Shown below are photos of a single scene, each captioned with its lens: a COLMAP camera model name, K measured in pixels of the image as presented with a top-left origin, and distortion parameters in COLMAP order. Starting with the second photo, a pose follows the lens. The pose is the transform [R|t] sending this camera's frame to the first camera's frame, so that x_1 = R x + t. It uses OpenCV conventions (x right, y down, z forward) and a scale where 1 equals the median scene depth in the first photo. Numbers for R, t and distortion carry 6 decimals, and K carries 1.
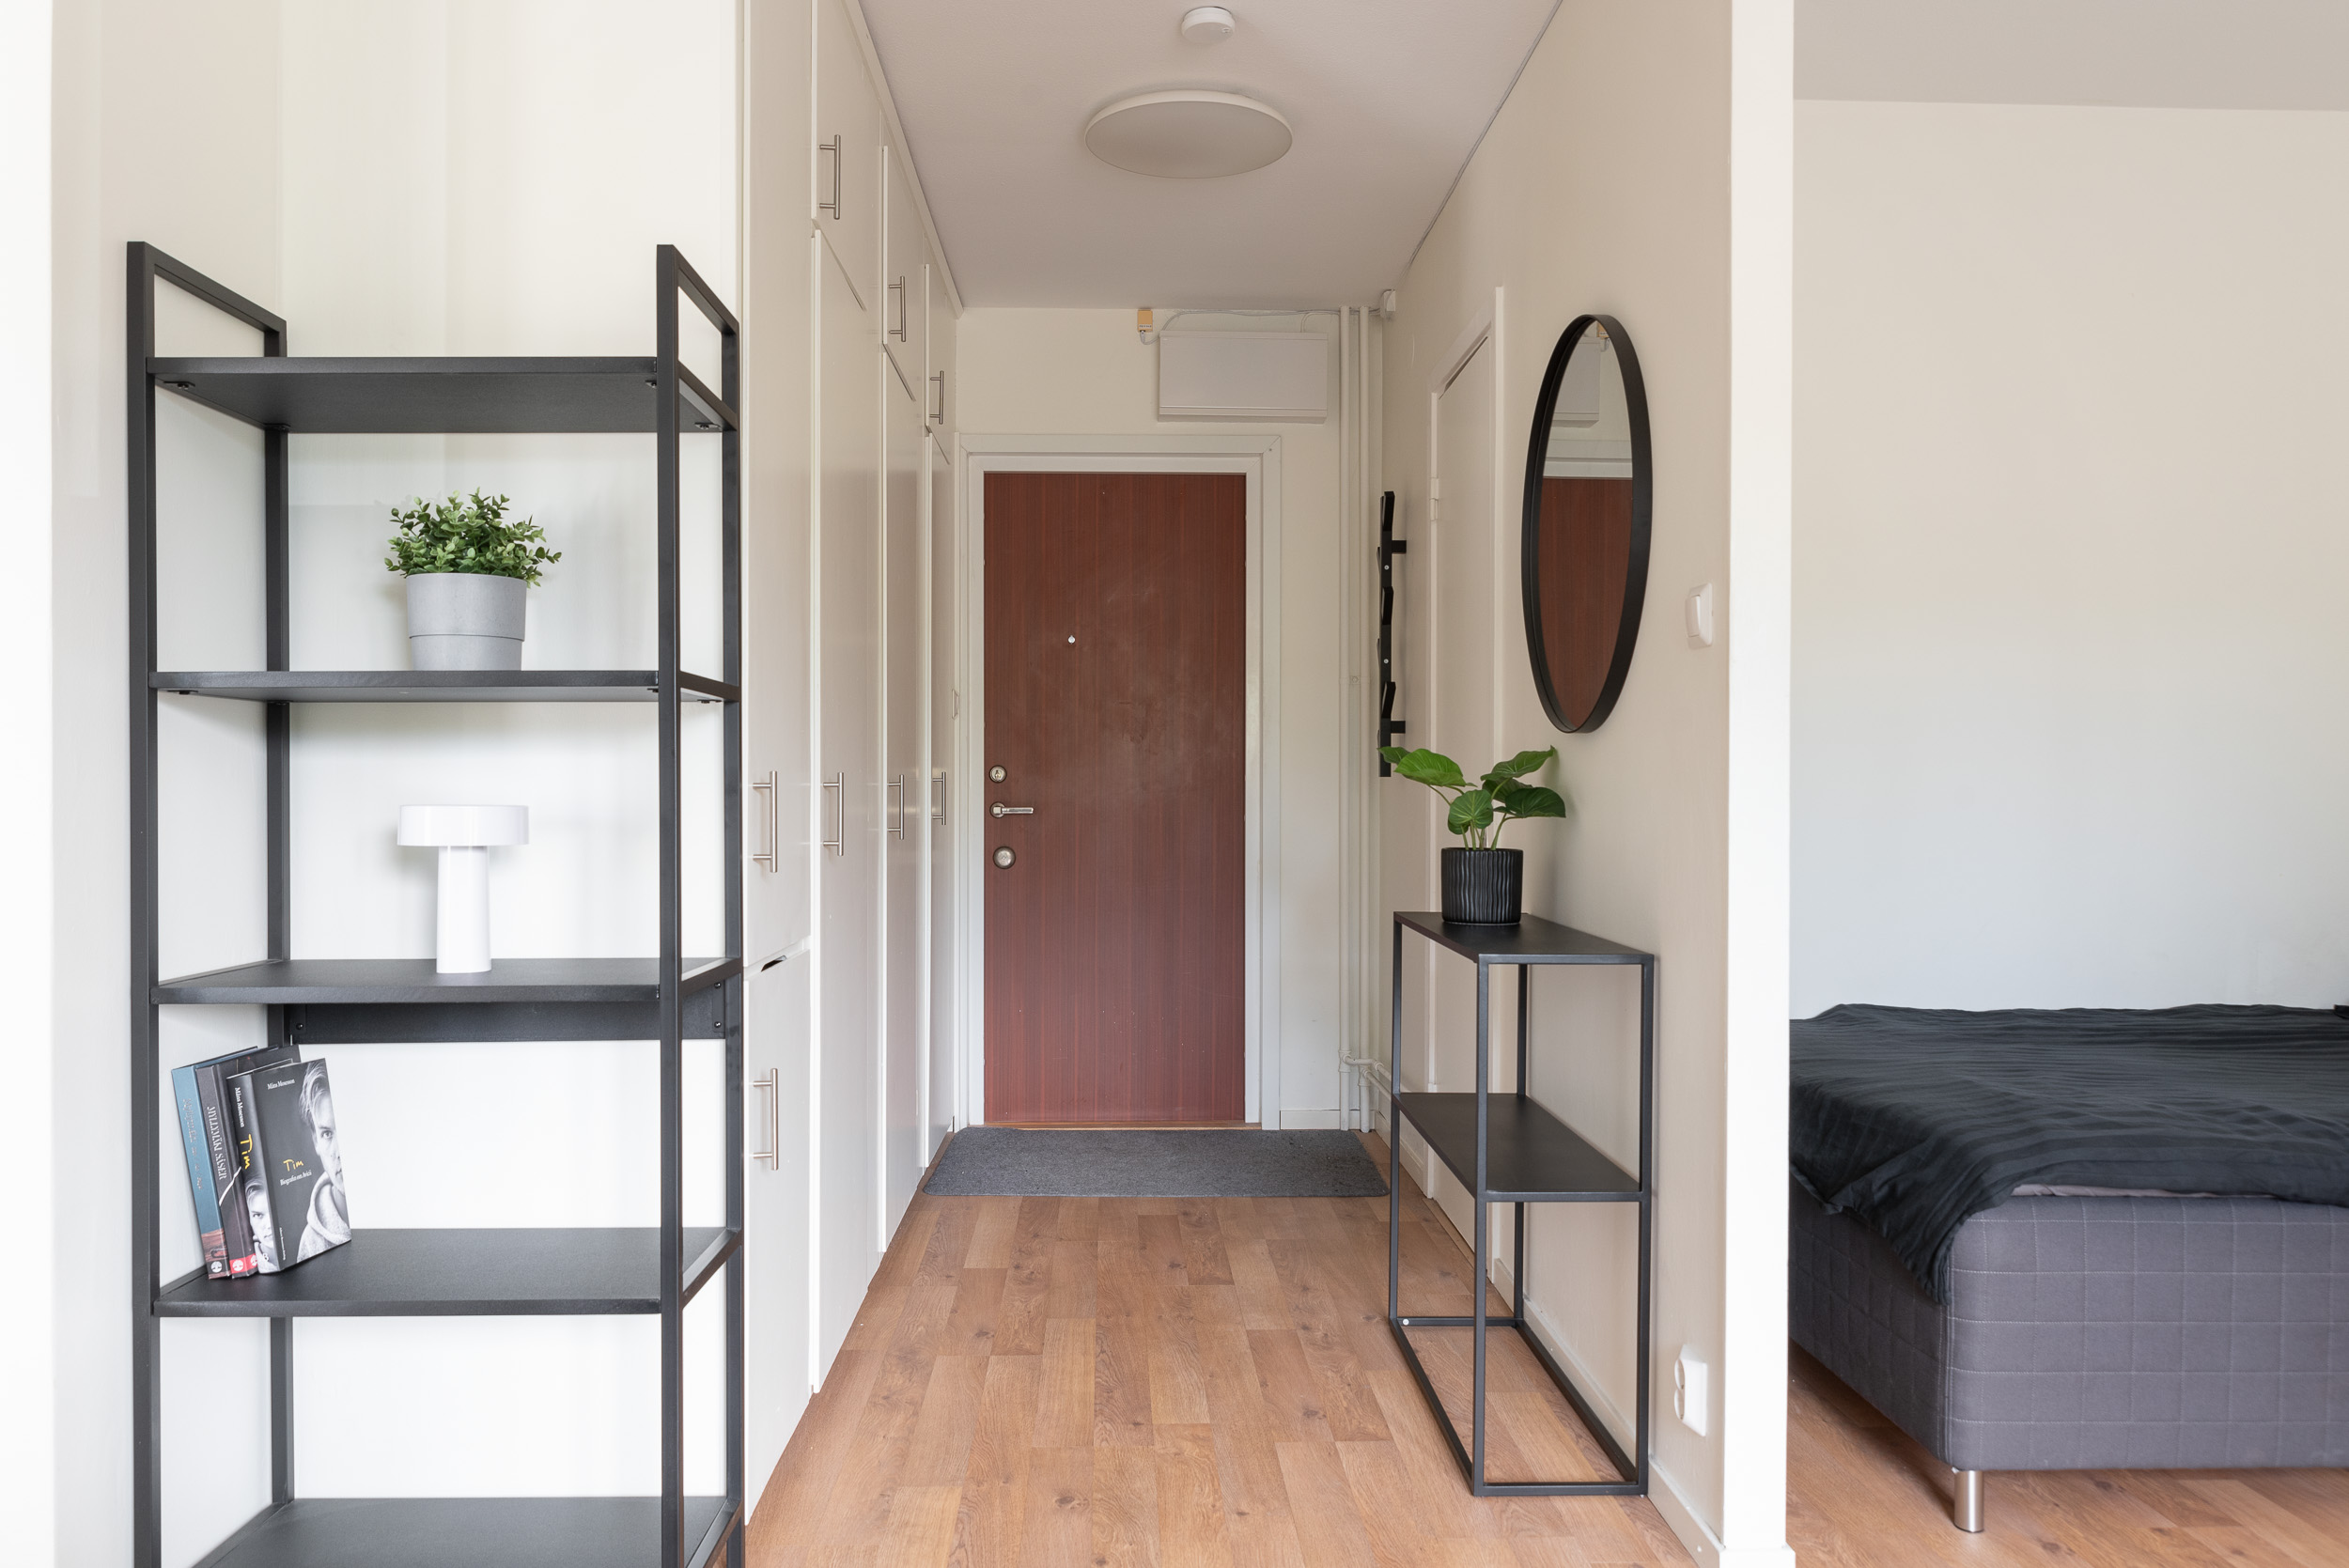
lens RADIAL K [[1803.6, 0, 1175.0], [0, 1803.6, 788.8], [0, 0, 1]] dist [-0.001021, -0.009805]
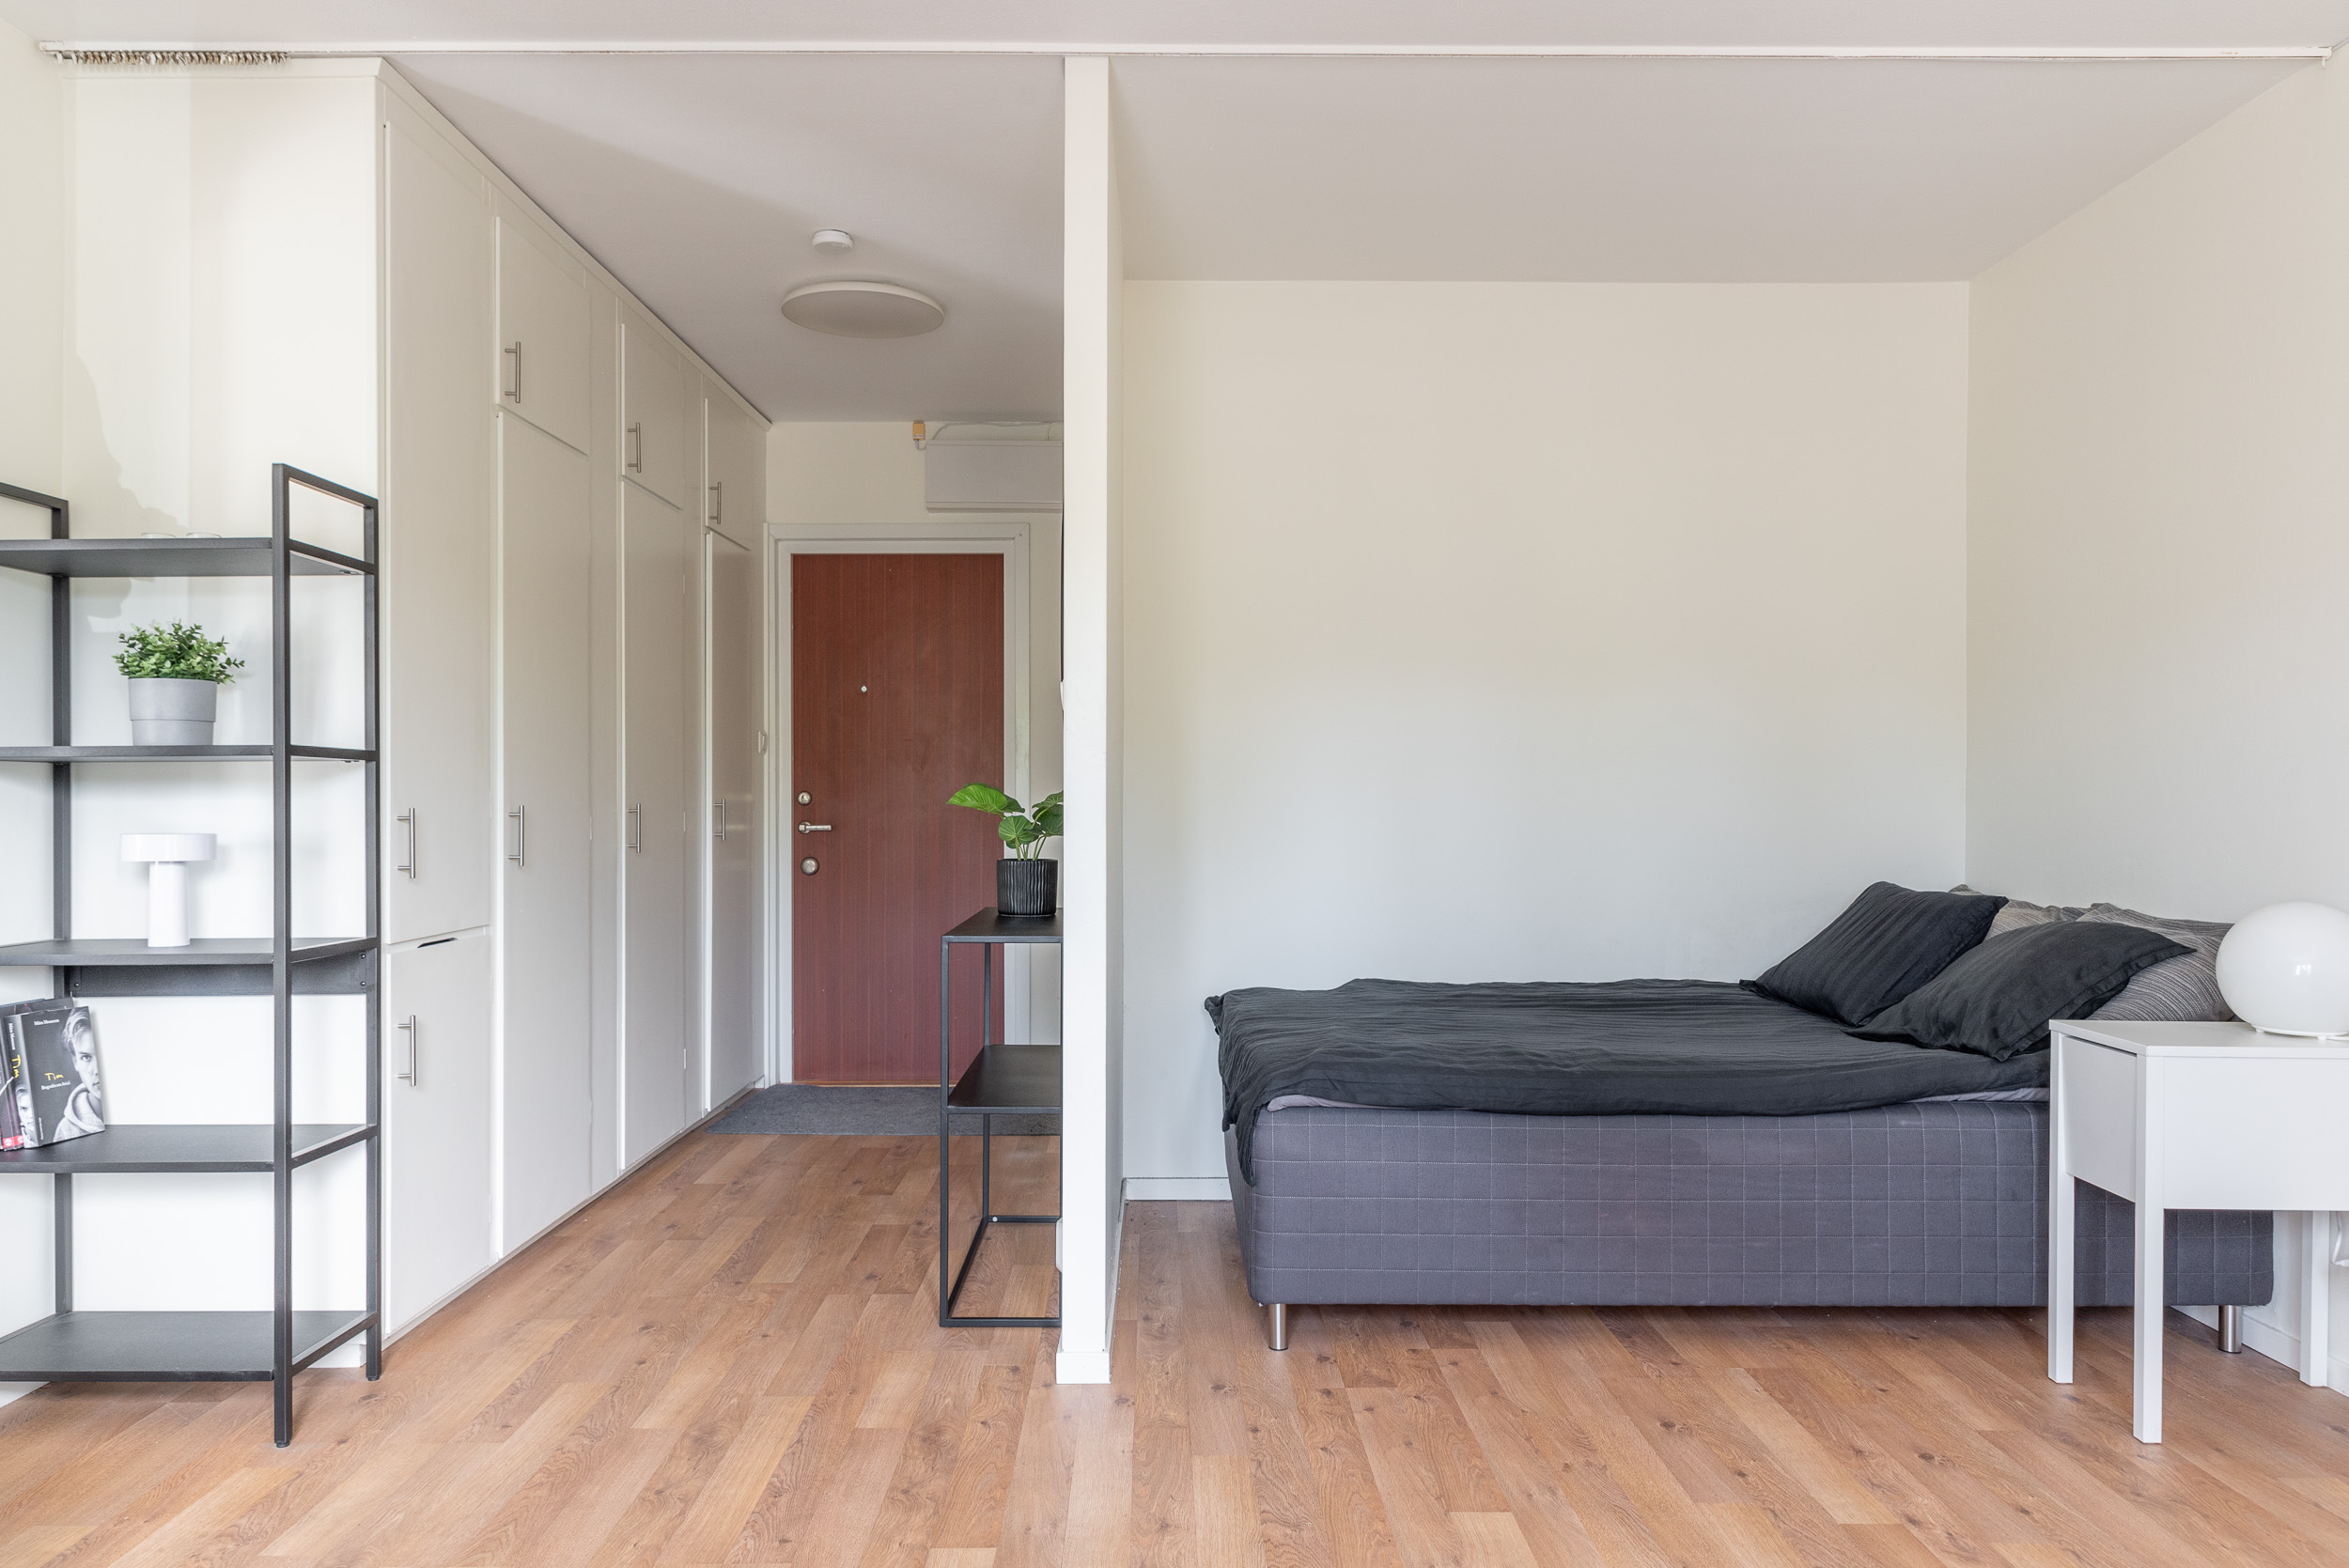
lens RADIAL K [[1676.5, 0, 1174.5], [0, 1676.5, 784.0], [0, 0, 1]] dist [0.002291, -0.003492]
pose [[0.999686, -0.003352, -0.024845, 0.392649], [0.003124, 0.999953, -0.009219, -0.013760], [0.024874, 0.009138, 0.999649, -0.301125]]
